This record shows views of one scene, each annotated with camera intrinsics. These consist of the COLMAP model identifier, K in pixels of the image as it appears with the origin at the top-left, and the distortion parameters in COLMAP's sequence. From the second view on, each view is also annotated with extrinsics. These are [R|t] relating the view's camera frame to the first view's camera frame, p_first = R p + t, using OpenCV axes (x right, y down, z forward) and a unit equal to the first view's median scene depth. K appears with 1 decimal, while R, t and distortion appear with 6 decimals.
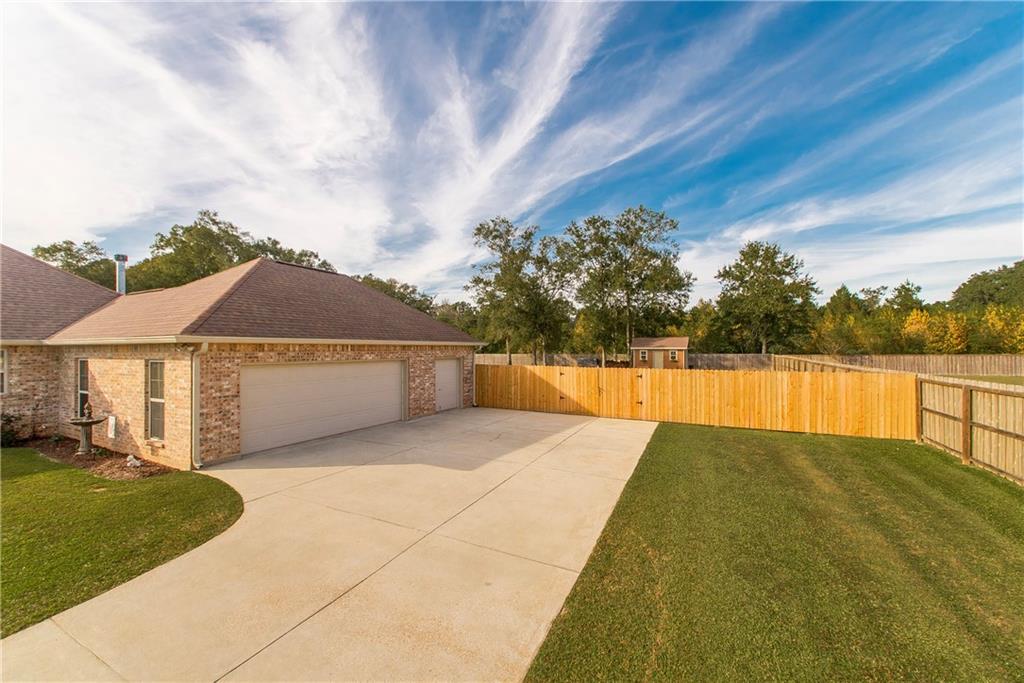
lens RADIAL K [[404.9, 0, 512.0], [0, 404.9, 341.5], [0, 0, 1]] dist [0.052684, -0.000056]
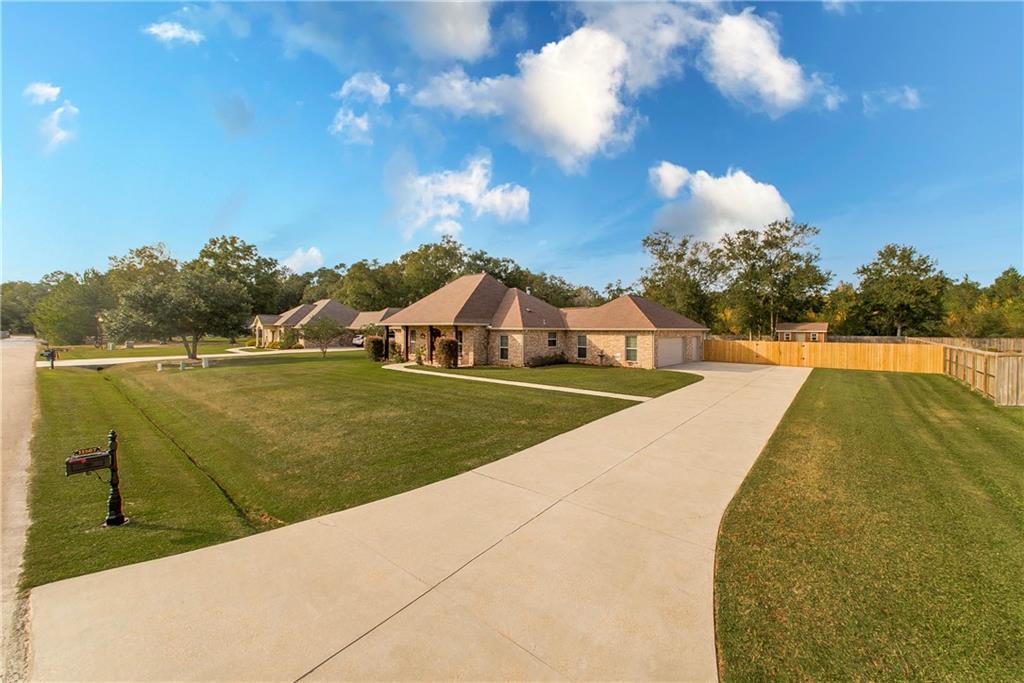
lens RADIAL K [[414.1, 0, 504.1], [0, 414.1, 332.7], [0, 0, 1]] dist [0.013087, -0.000353]
pose [[0.969526, 0.007597, -0.244869, -0.216958], [-0.000983, 0.999632, 0.027121, -0.013228], [0.244985, -0.026054, 0.969177, -0.483933]]
